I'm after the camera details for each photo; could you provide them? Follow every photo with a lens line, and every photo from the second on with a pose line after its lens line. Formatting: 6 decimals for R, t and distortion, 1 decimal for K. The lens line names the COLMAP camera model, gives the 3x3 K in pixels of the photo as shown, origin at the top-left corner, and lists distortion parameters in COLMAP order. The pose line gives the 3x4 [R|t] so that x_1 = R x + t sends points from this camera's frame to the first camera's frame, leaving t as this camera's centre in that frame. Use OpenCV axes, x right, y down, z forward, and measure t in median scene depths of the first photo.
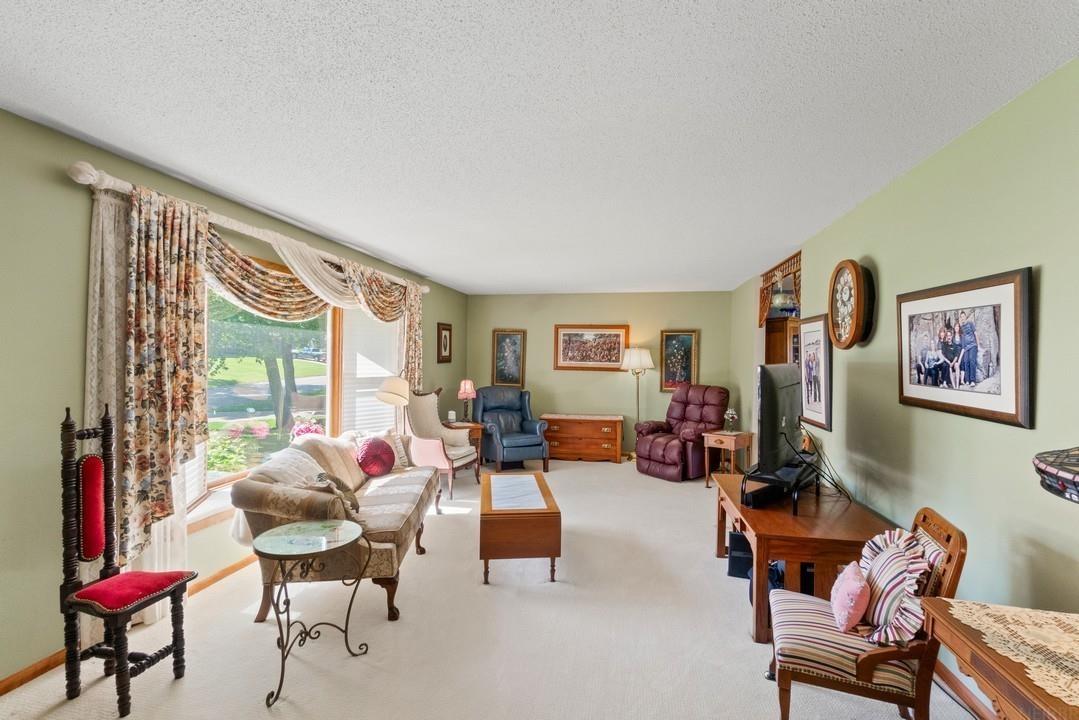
lens RADIAL K [[471.4, 0, 527.7], [0, 471.4, 359.3], [0, 0, 1]] dist [-0.002500, -0.000730]
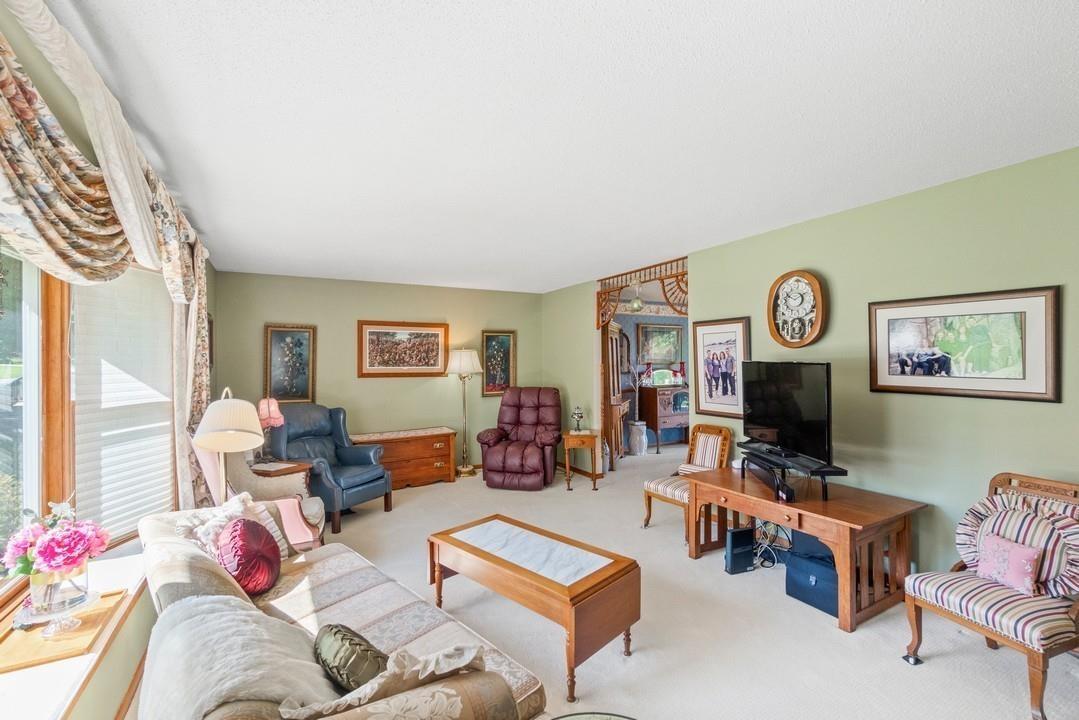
lens RADIAL K [[471.4, 0, 536.8], [0, 471.4, 360.5], [0, 0, 1]] dist [-0.002500, -0.000730]
pose [[0.765191, -0.018043, 0.643550, -0.266325], [0.020892, 0.999777, 0.003189, -0.003475], [-0.643464, 0.011004, 0.765397, 0.252517]]
